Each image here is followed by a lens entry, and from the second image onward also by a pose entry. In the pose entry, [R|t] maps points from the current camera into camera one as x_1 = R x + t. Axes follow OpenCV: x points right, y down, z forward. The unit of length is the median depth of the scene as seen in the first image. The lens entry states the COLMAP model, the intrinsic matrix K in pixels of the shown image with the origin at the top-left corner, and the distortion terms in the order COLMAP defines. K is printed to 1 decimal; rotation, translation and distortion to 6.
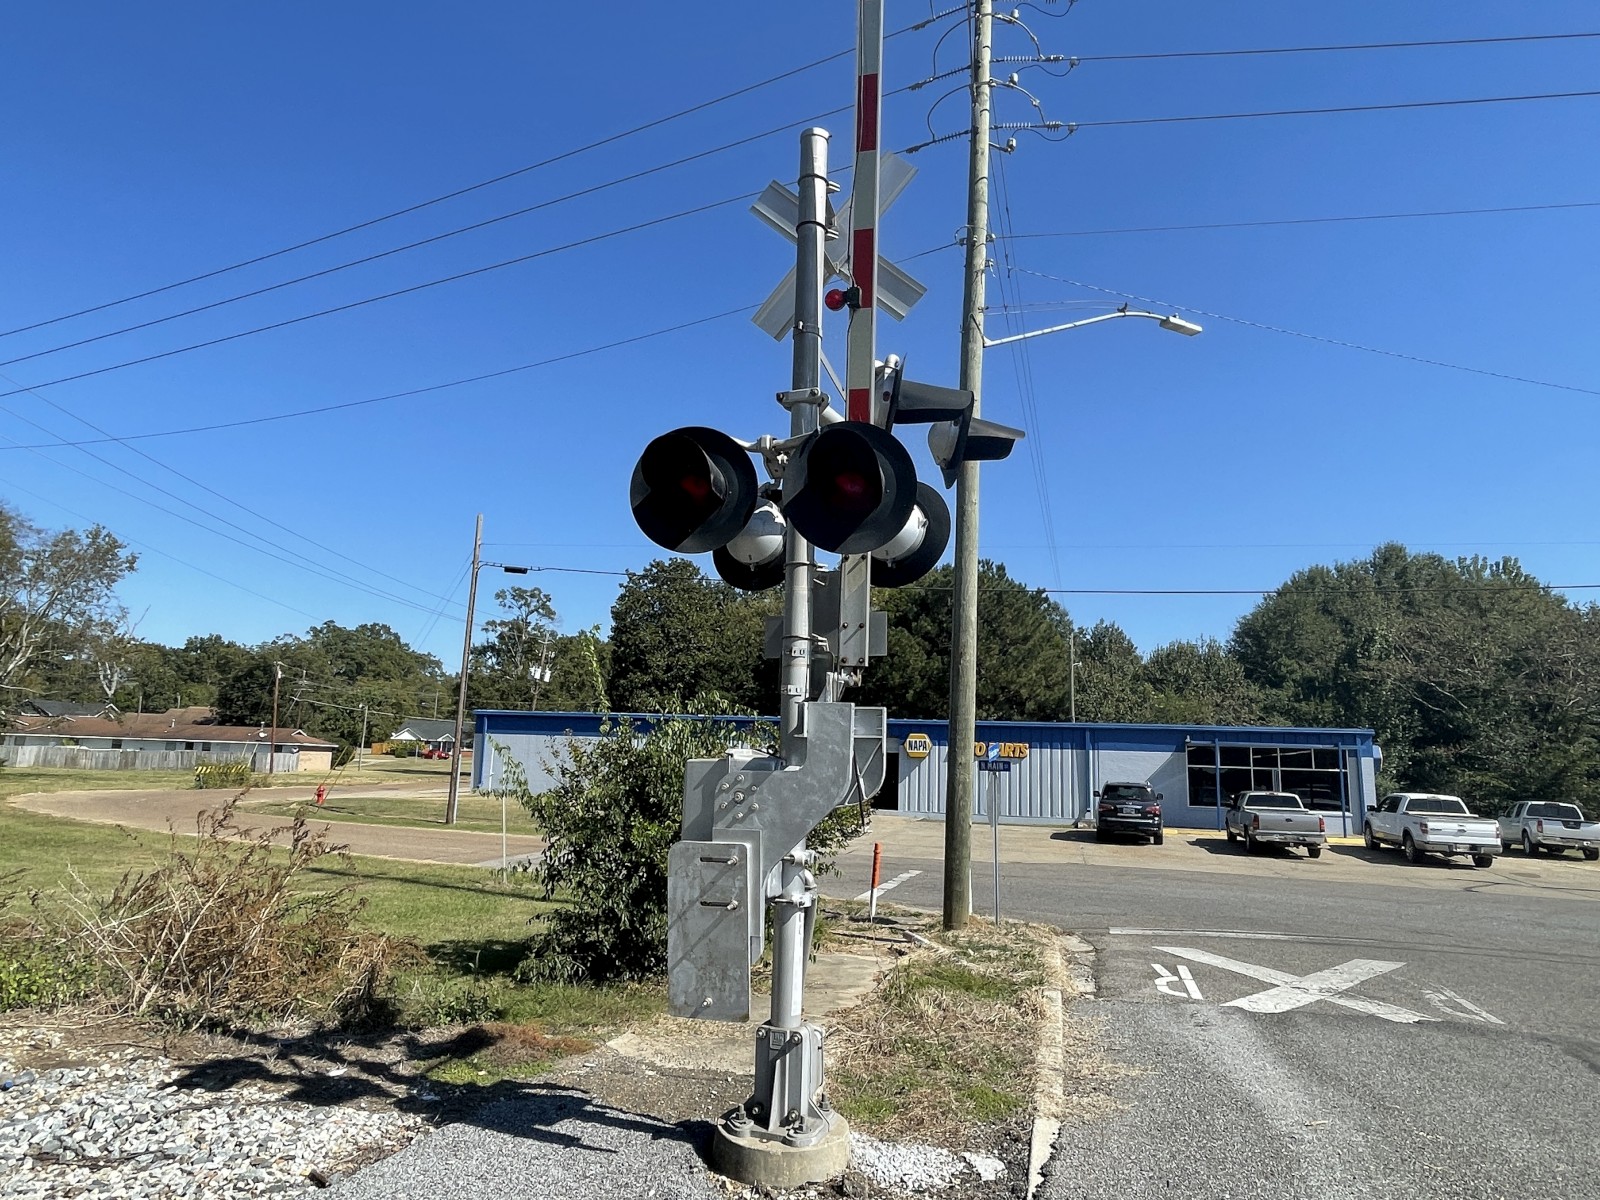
lens RADIAL K [[954.2, 0, 802.9], [0, 954.2, 604.7], [0, 0, 1]] dist [-0.008573, -0.001430]
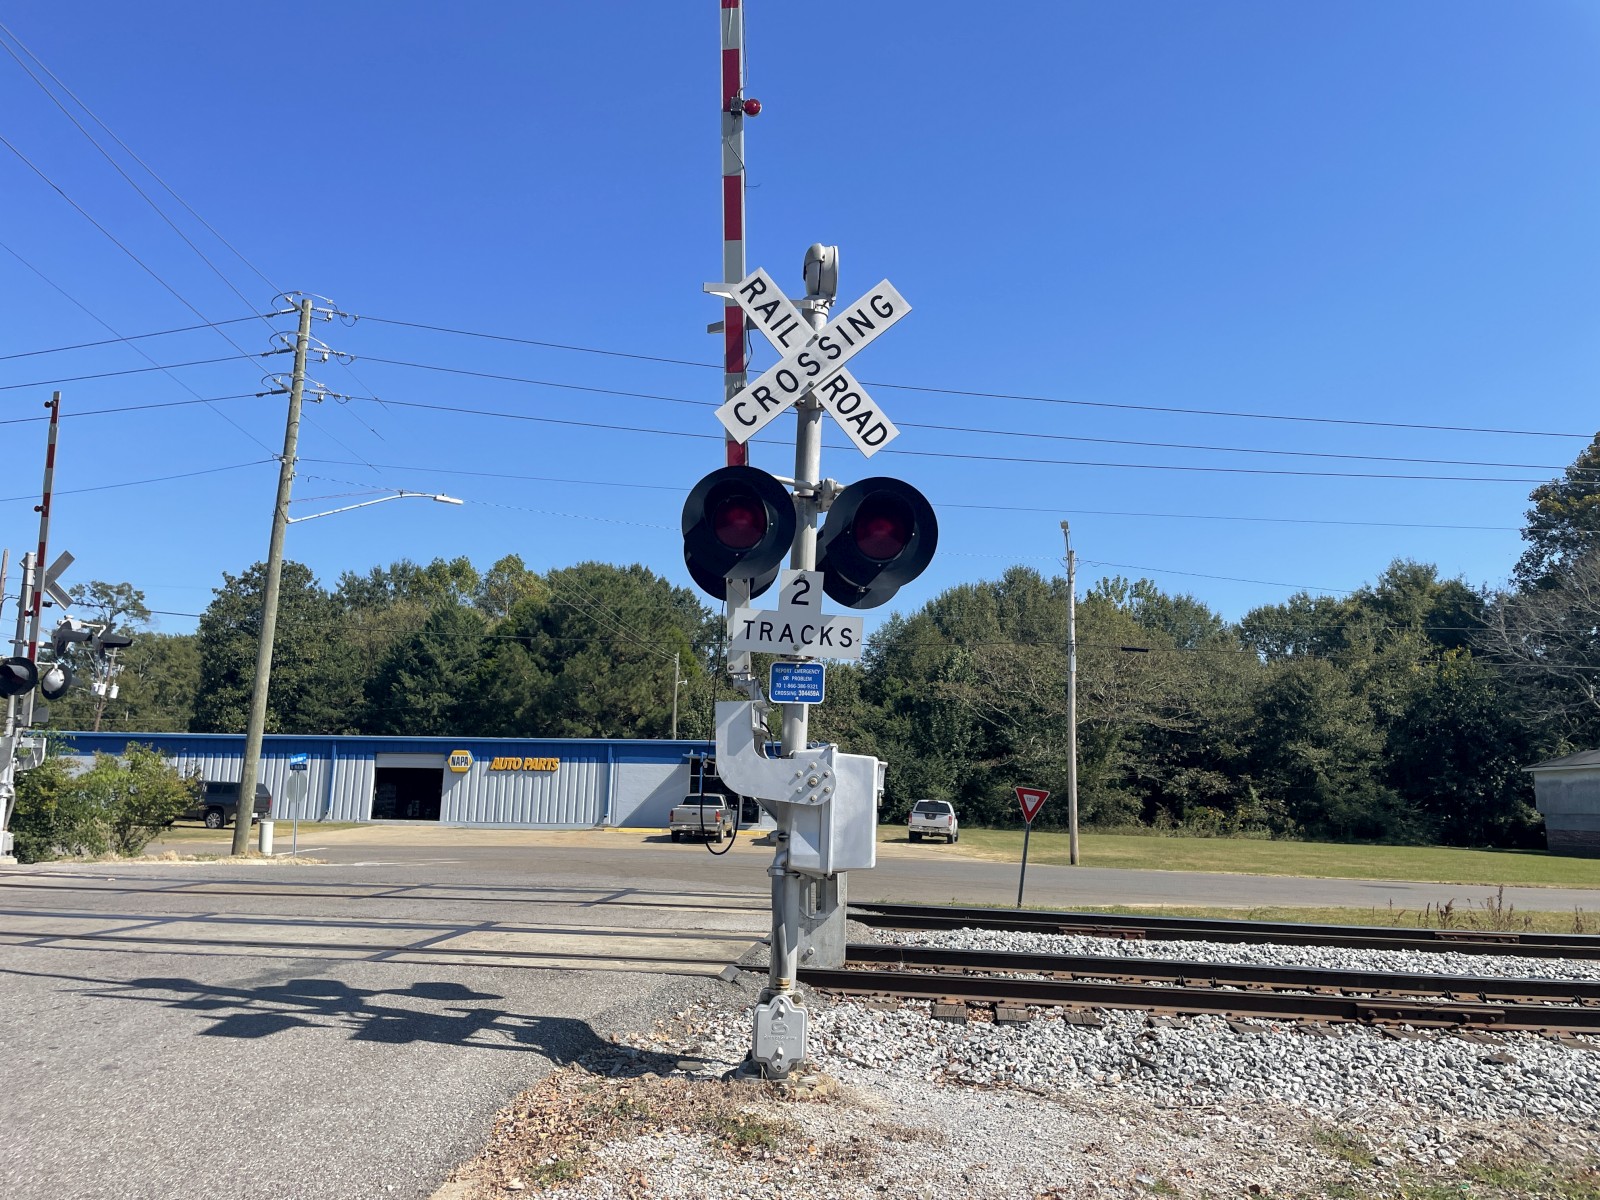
lens RADIAL K [[1191.1, 0, 803.1], [0, 1191.1, 590.2], [0, 0, 1]] dist [0.087364, -0.113808]
pose [[0.977754, 0.022422, 0.208554, 0.119889], [-0.022208, 0.999748, -0.003370, -0.030199], [-0.208577, -0.001336, 0.978005, -0.245336]]
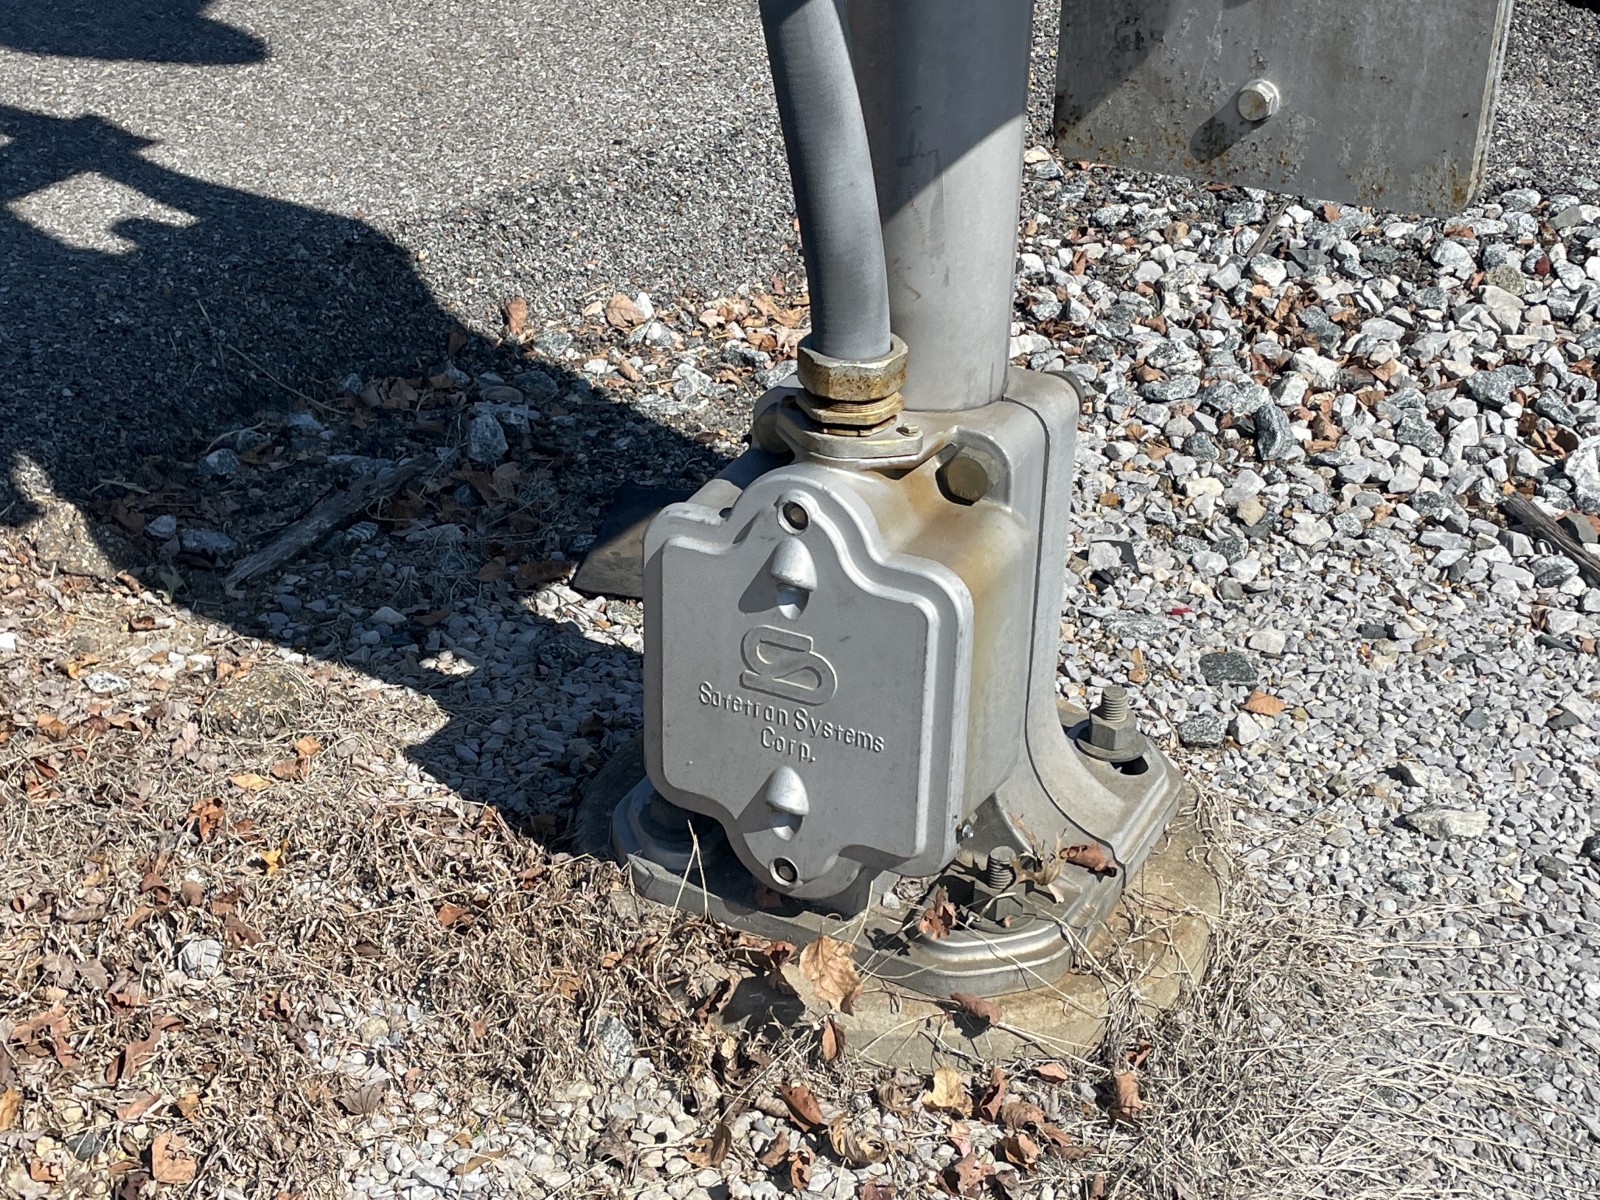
lens RADIAL K [[2340.4, 0, 793.9], [0, 2340.4, 595.8], [0, 0, 1]] dist [0.057788, 0.000000]
pose [[0.961539, 0.089723, -0.259601, 0.144316], [0.086414, 0.798331, 0.595987, -0.014198], [0.260721, -0.595498, 0.759873, -0.177158]]
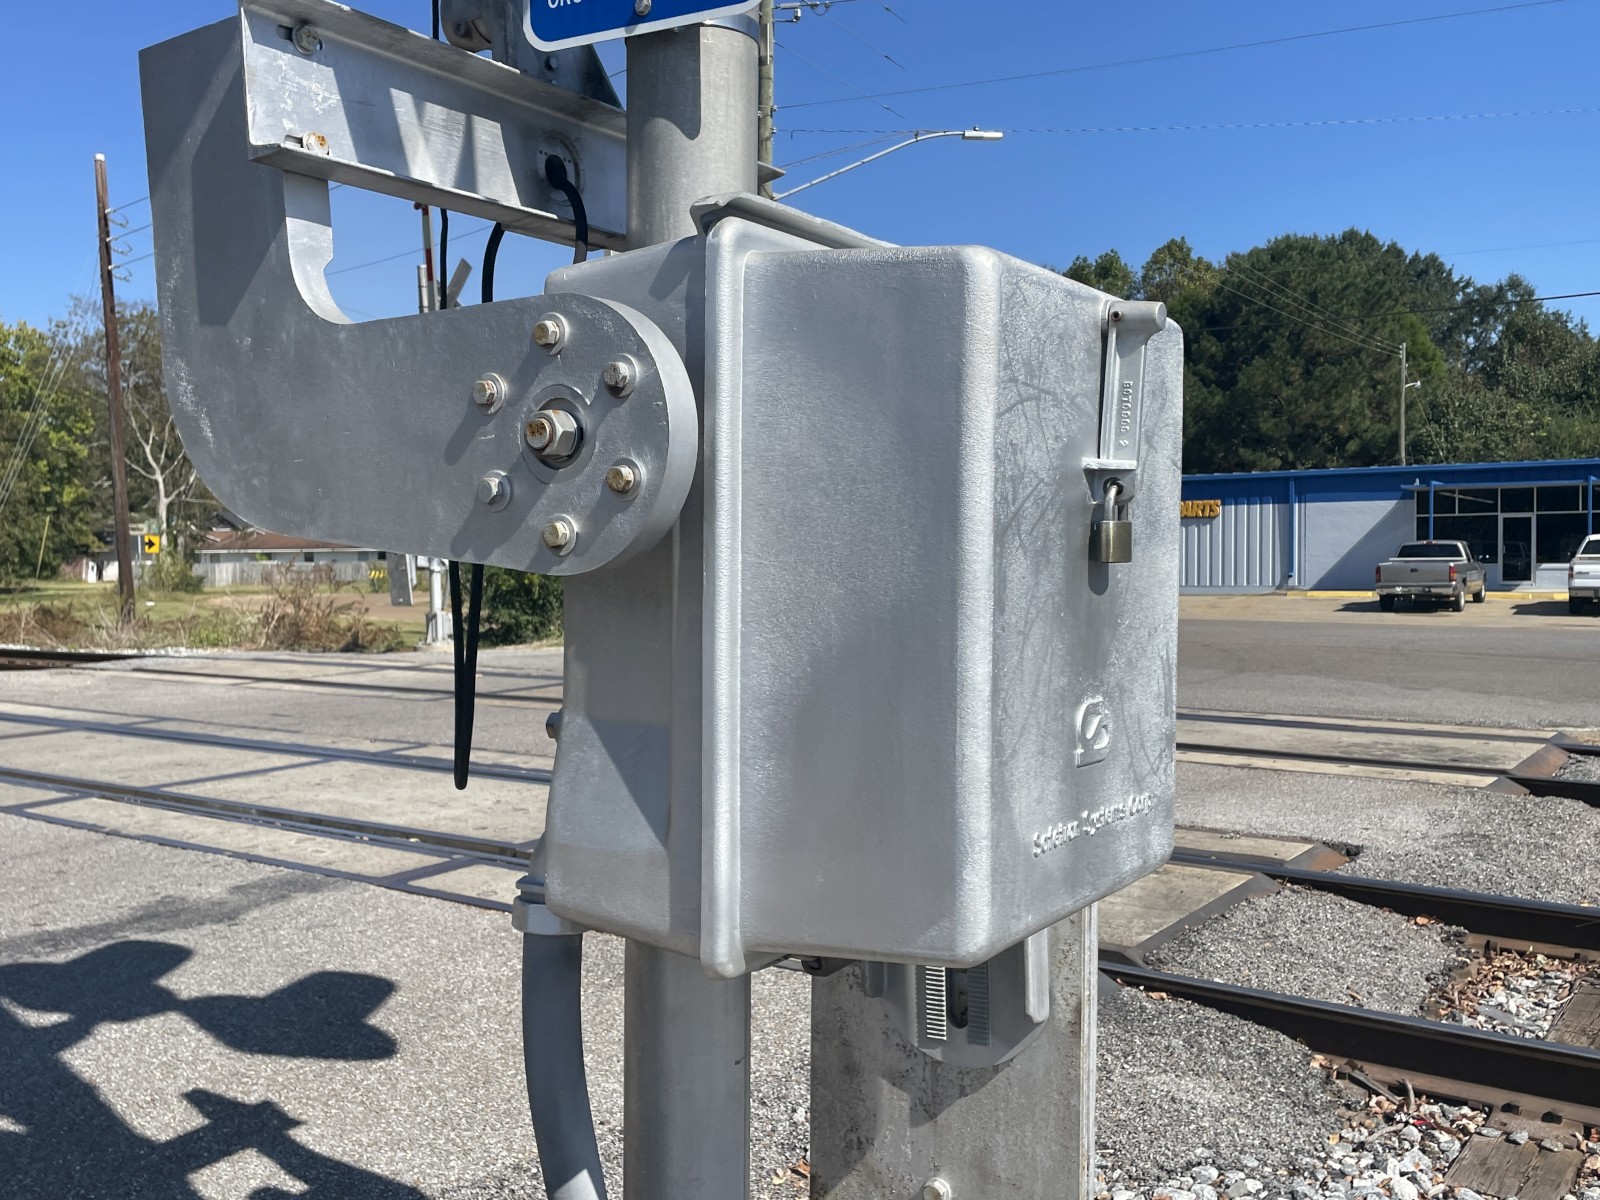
lens RADIAL K [[1449.3, 0, 789.3], [0, 1449.3, 607.4], [0, 0, 1]] dist [0.048606, 0.000000]
pose [[0.950199, -0.033290, -0.309861, 0.147877], [0.094079, 0.978532, 0.183367, -0.016947], [0.297105, -0.203387, 0.932932, -0.173451]]
